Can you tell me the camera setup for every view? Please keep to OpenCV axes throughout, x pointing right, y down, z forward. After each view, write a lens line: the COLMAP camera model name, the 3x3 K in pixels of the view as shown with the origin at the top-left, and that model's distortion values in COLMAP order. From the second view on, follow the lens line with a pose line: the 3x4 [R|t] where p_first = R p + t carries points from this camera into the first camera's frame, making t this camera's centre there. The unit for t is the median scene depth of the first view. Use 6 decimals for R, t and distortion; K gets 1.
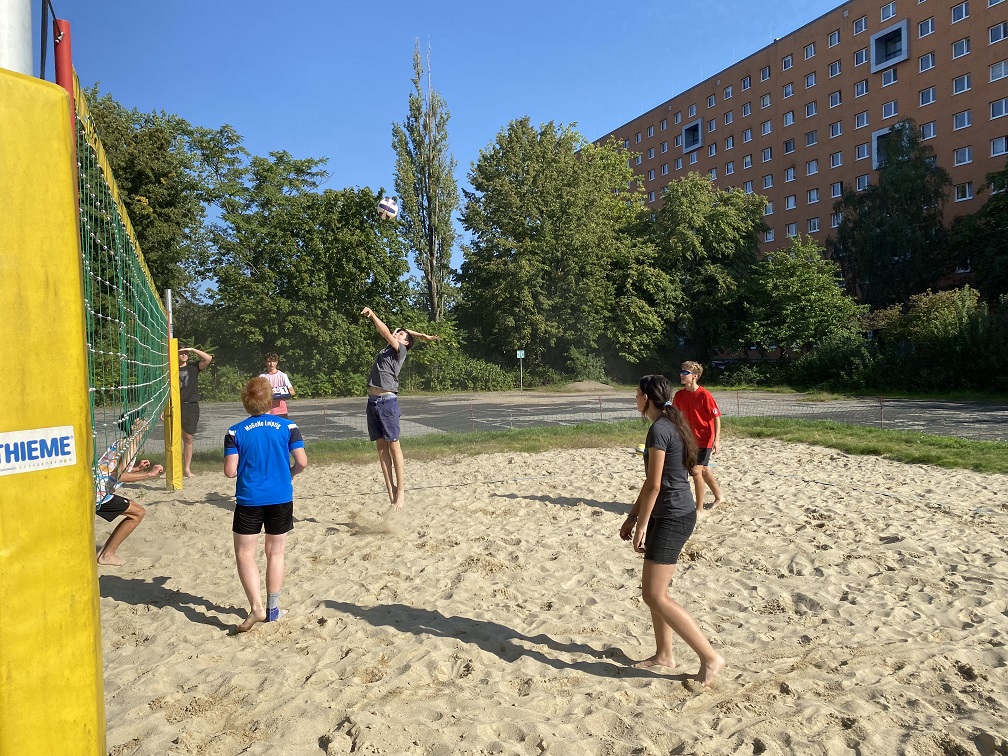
lens RADIAL K [[765.4, 0, 504.0], [0, 765.4, 378.0], [0, 0, 1]] dist [0.031779, -0.001932]
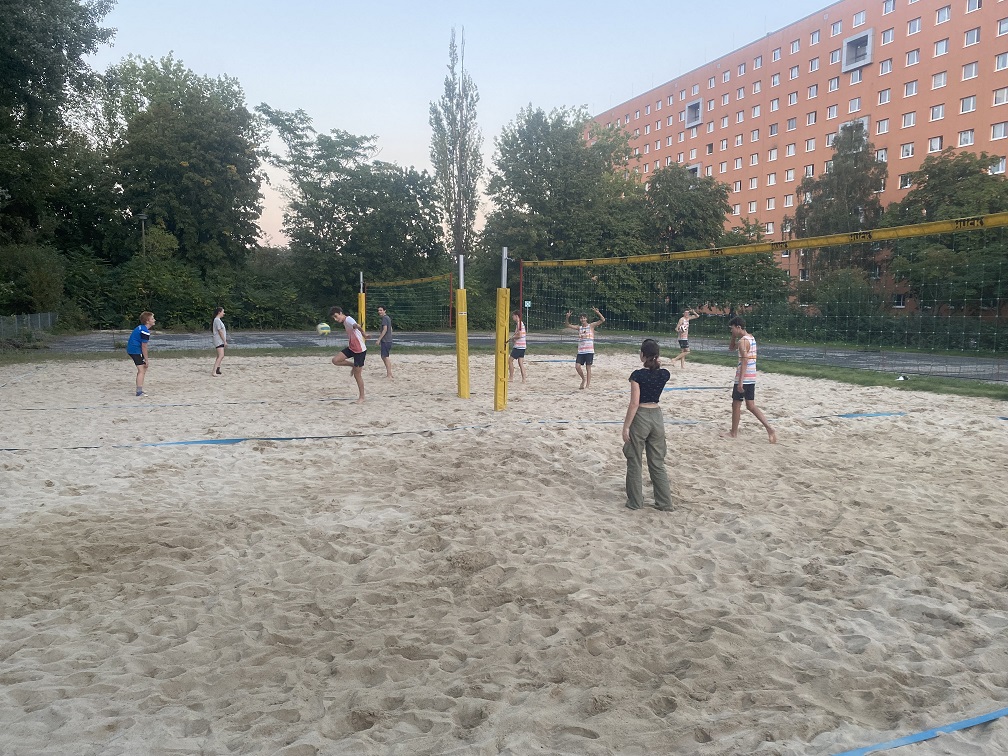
lens RADIAL K [[765.4, 0, 504.0], [0, 765.4, 378.0], [0, 0, 1]] dist [0.031779, -0.001932]
pose [[0.998994, 0.040115, -0.020033, 0.008865], [-0.038627, 0.996811, 0.069824, 0.003816], [0.022770, -0.068980, 0.997358, -0.219953]]
